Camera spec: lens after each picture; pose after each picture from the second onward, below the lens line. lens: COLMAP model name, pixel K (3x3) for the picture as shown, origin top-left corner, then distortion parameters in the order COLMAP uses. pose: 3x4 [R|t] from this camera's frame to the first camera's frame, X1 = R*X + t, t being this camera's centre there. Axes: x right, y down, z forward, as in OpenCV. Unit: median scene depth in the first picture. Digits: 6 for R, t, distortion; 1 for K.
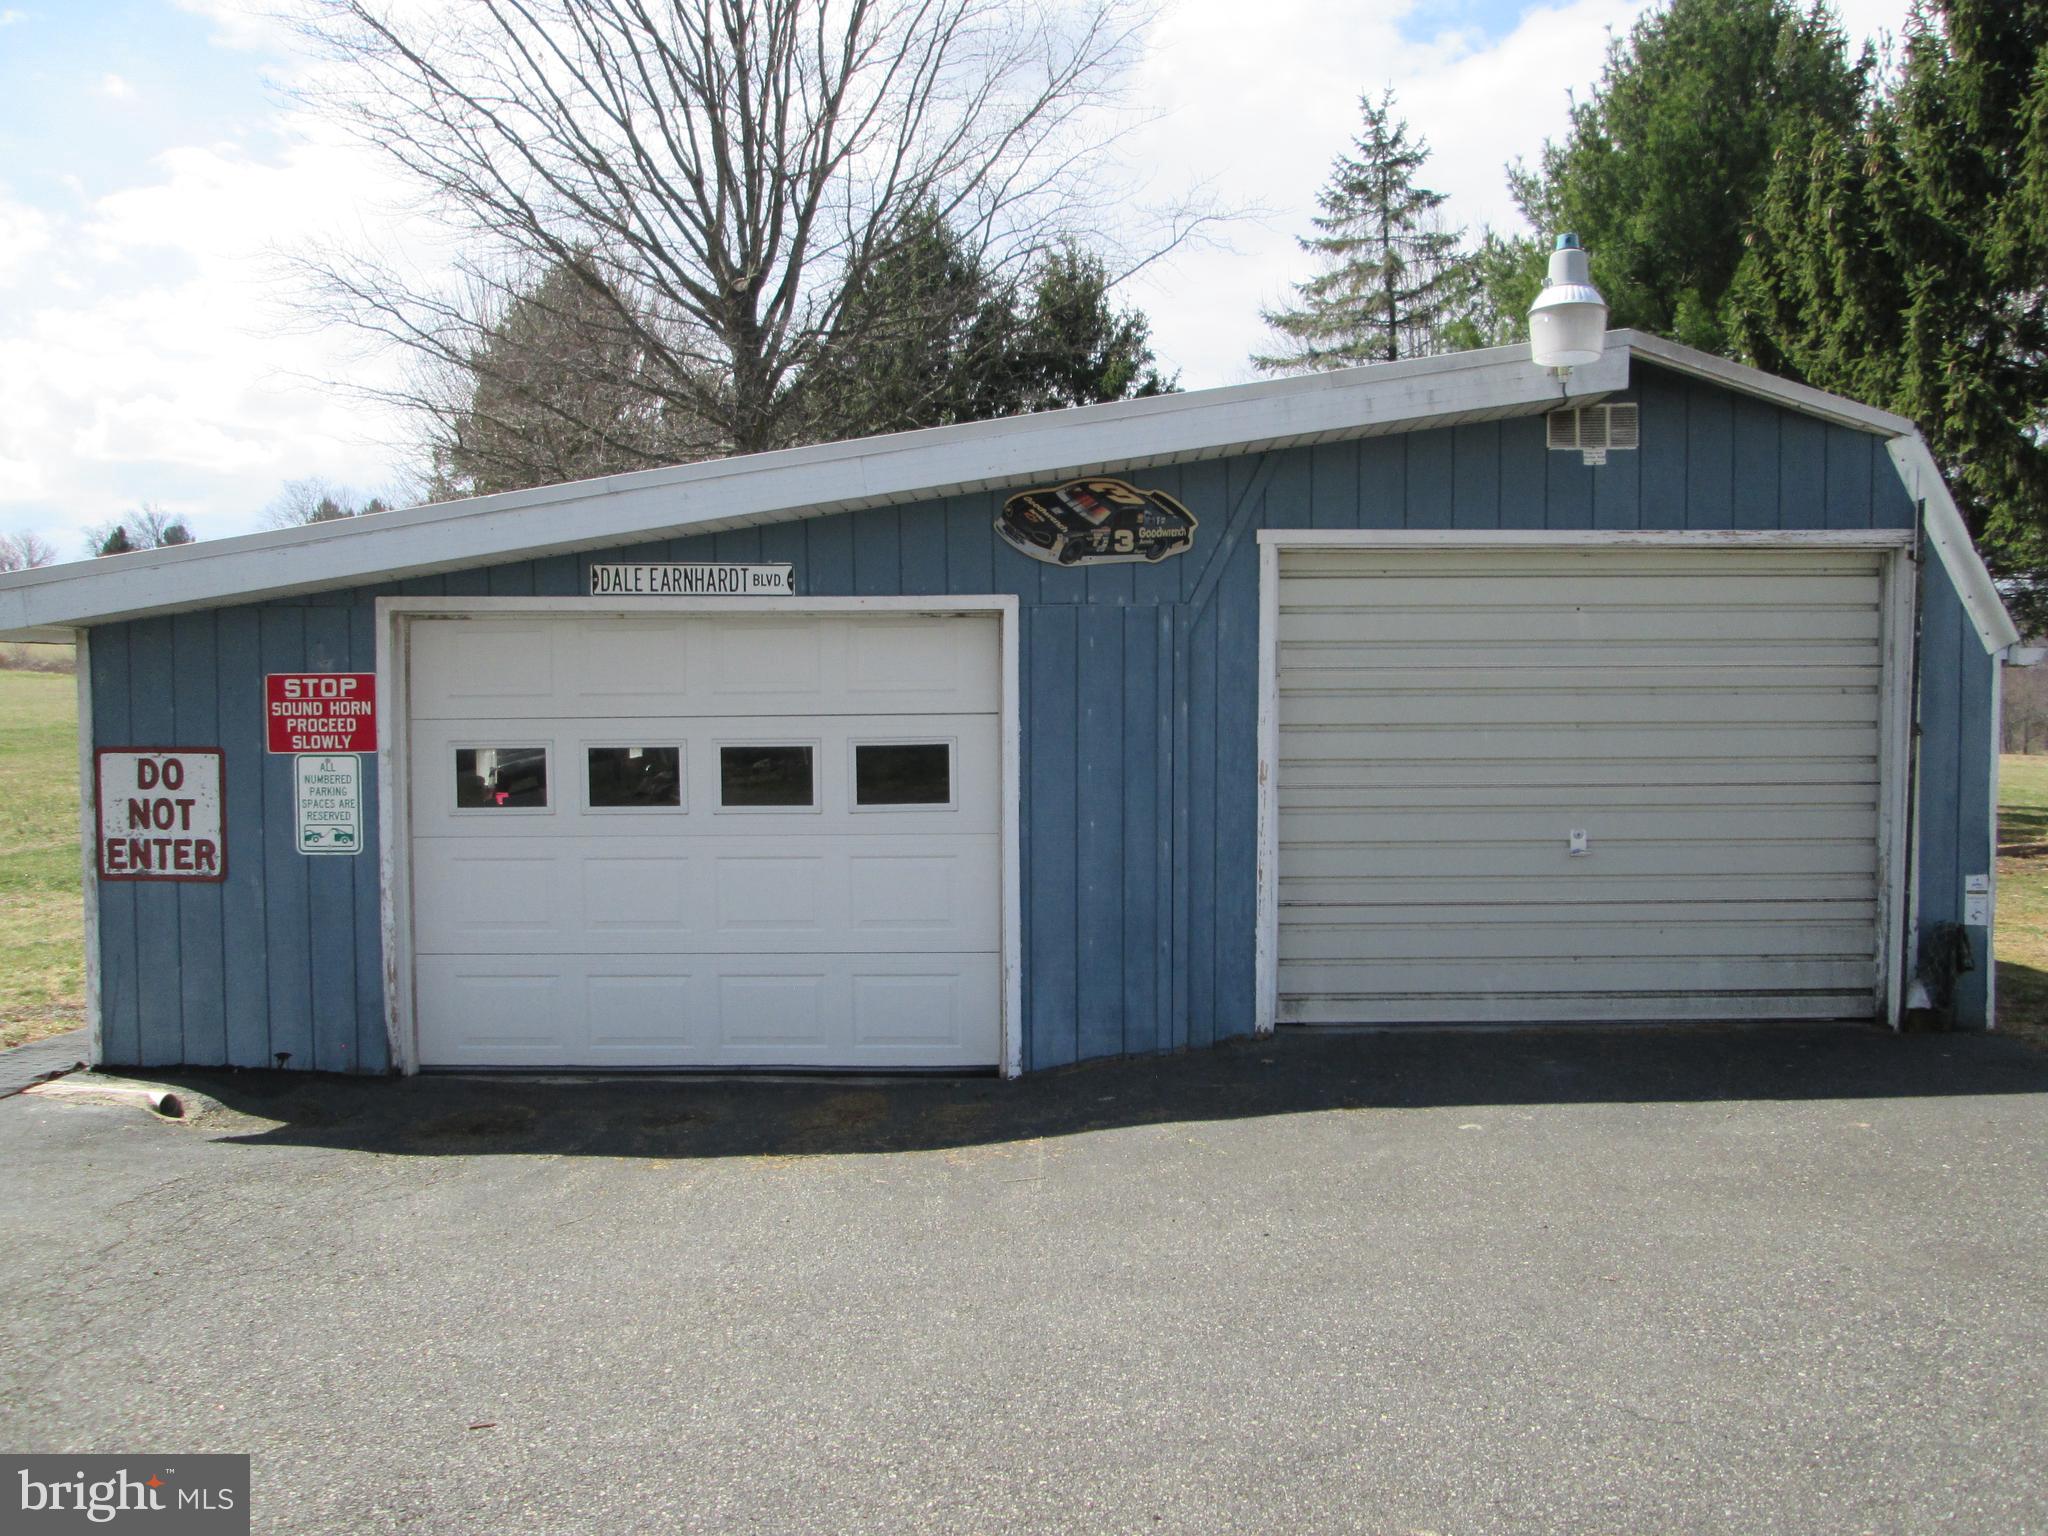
lens RADIAL K [[1691.6, 0, 1024.0], [0, 1691.6, 768.0], [0, 0, 1]] dist [-0.059923, 0.015692]
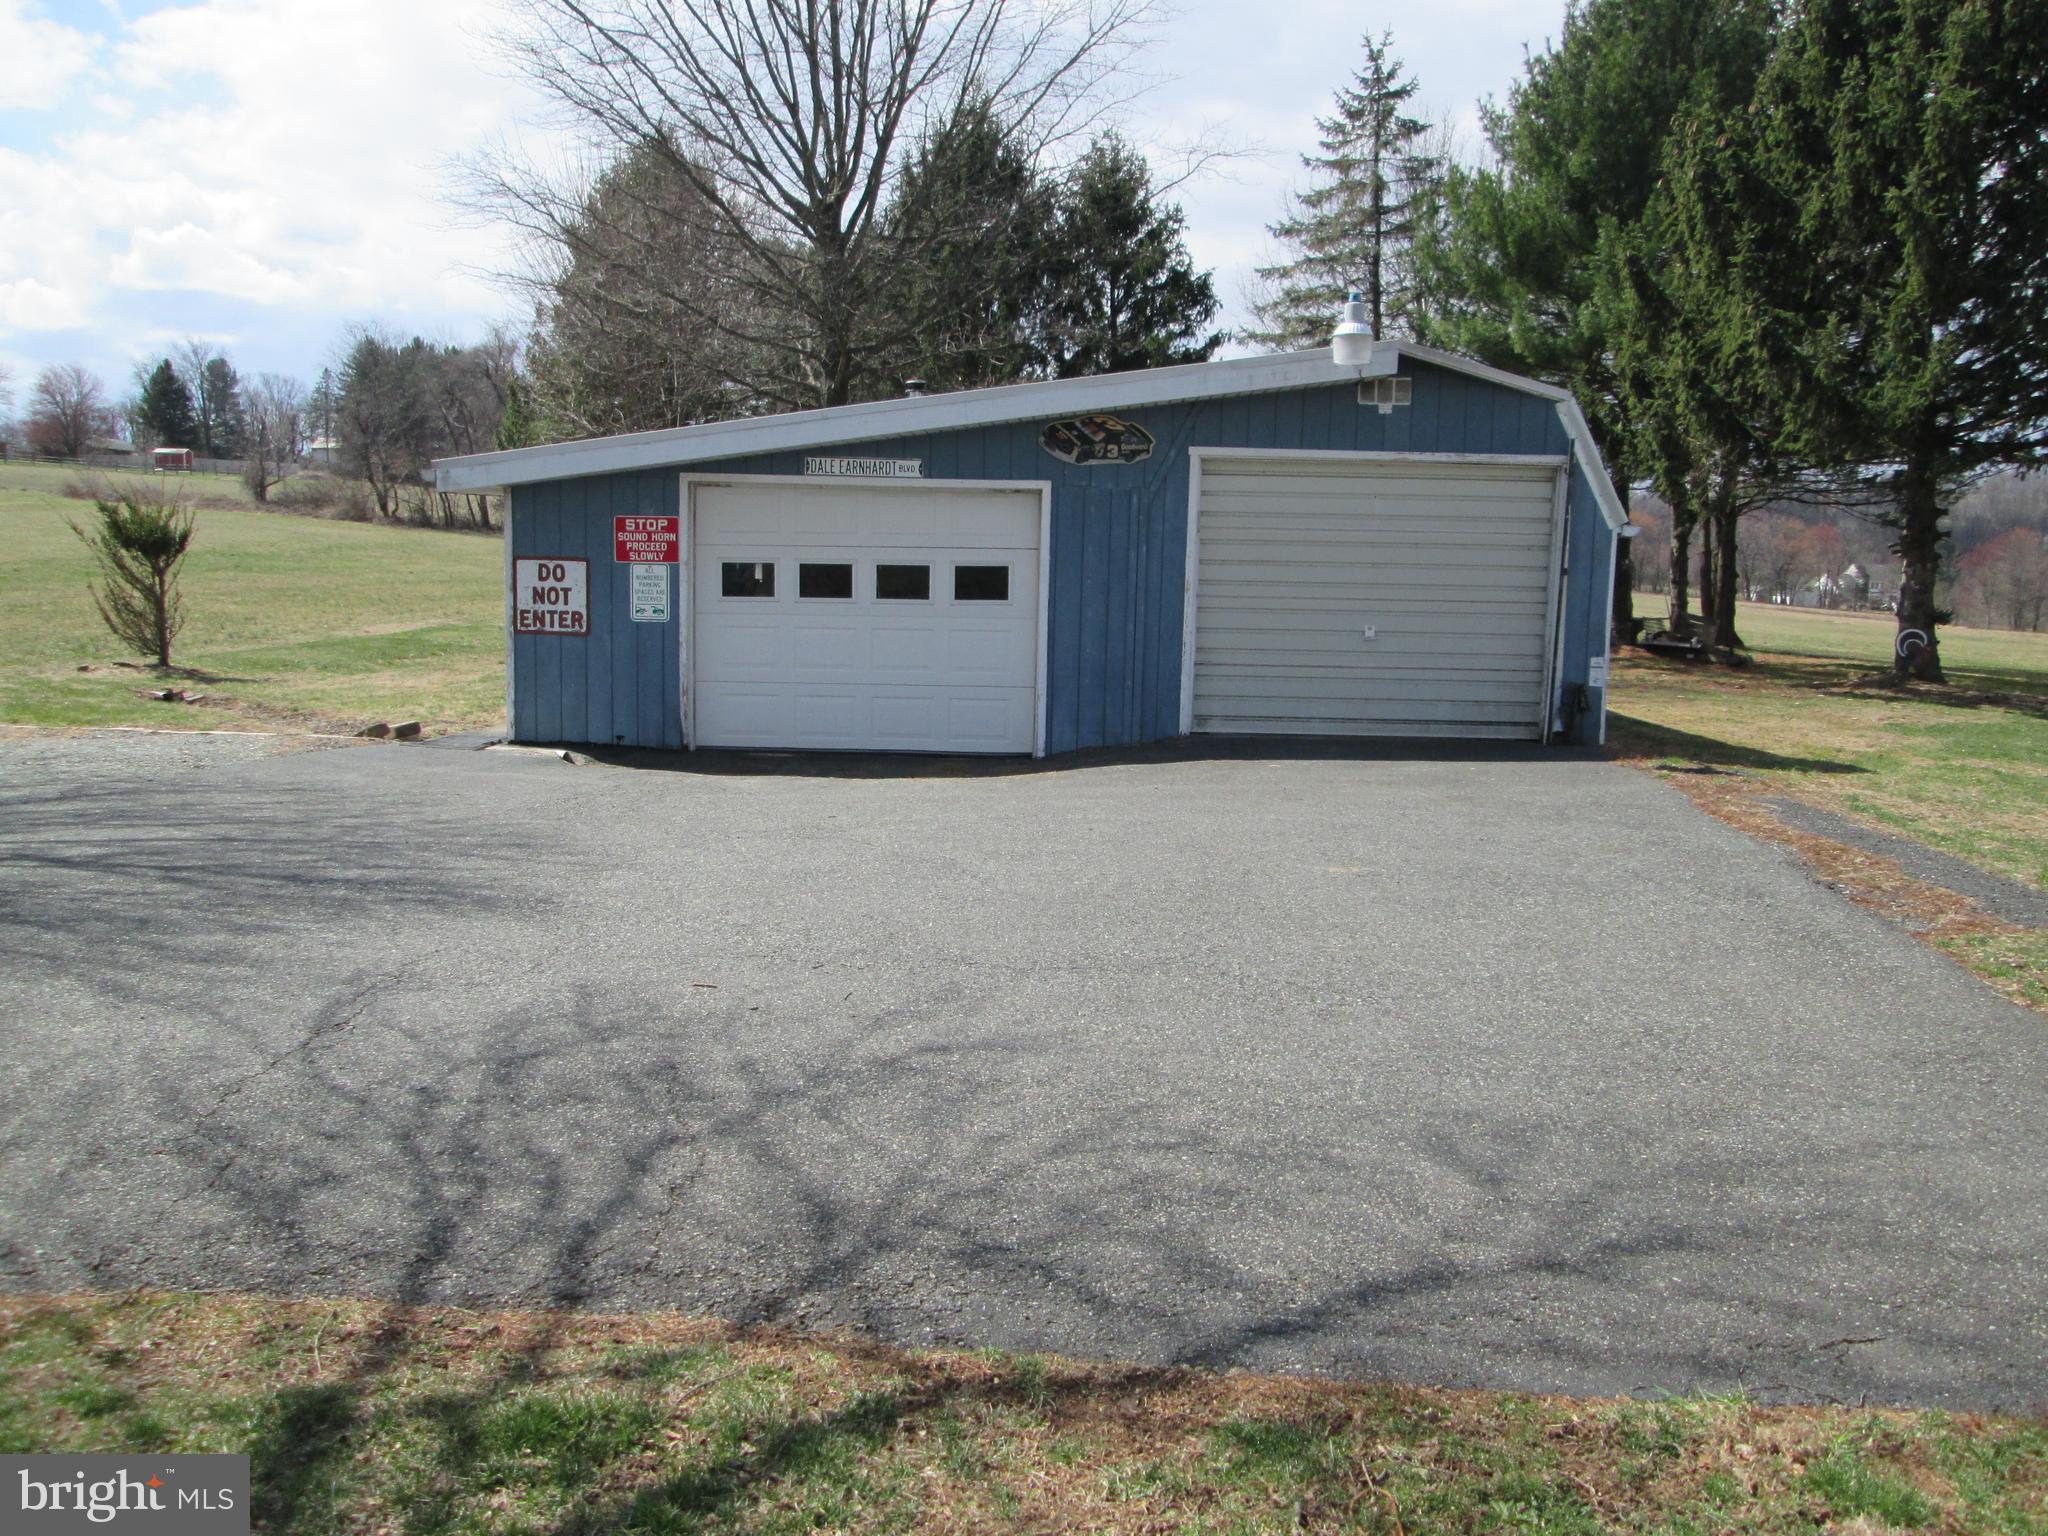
lens RADIAL K [[1667.0, 0, 993.3], [0, 1667.0, 764.6], [0, 0, 1]] dist [-0.067968, 0.144774]
pose [[0.999017, 0.029474, -0.033102, 0.002501], [-0.026518, 0.995905, 0.086430, 0.041076], [0.035514, -0.085467, 0.995708, -0.715299]]
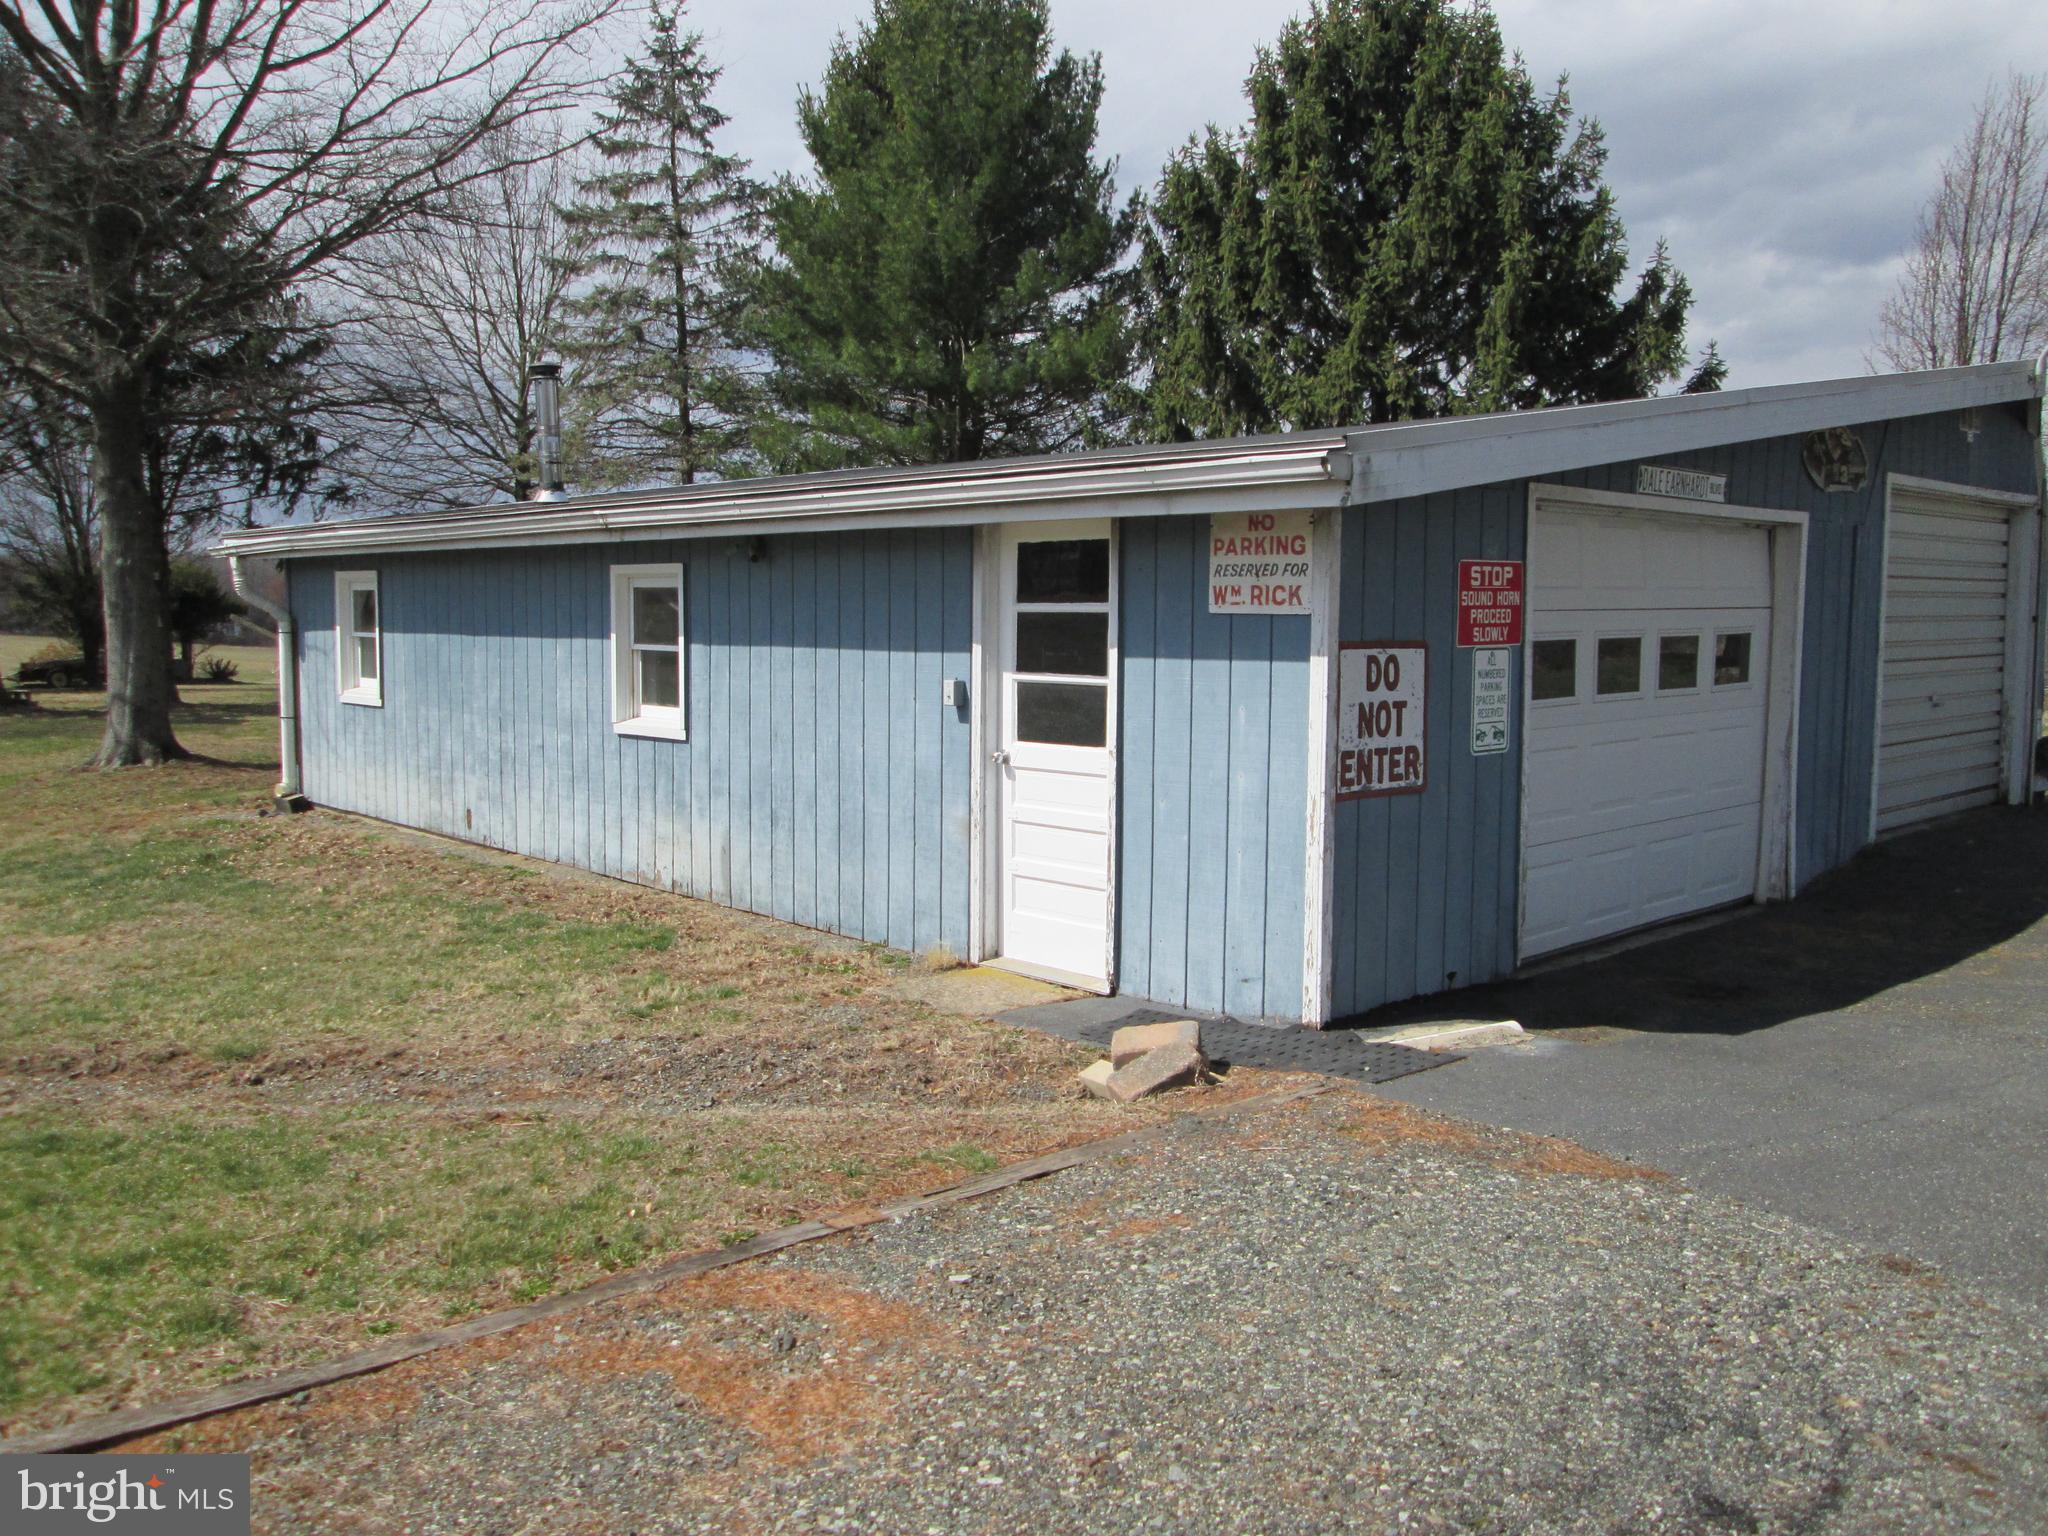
lens RADIAL K [[1691.6, 0, 1024.0], [0, 1691.6, 768.0], [0, 0, 1]] dist [-0.059923, 0.015692]
pose [[0.718686, -0.063962, 0.692386, -1.259718], [0.033075, 0.997778, 0.057842, -0.003894], [-0.694547, -0.018669, 0.719205, 0.499666]]
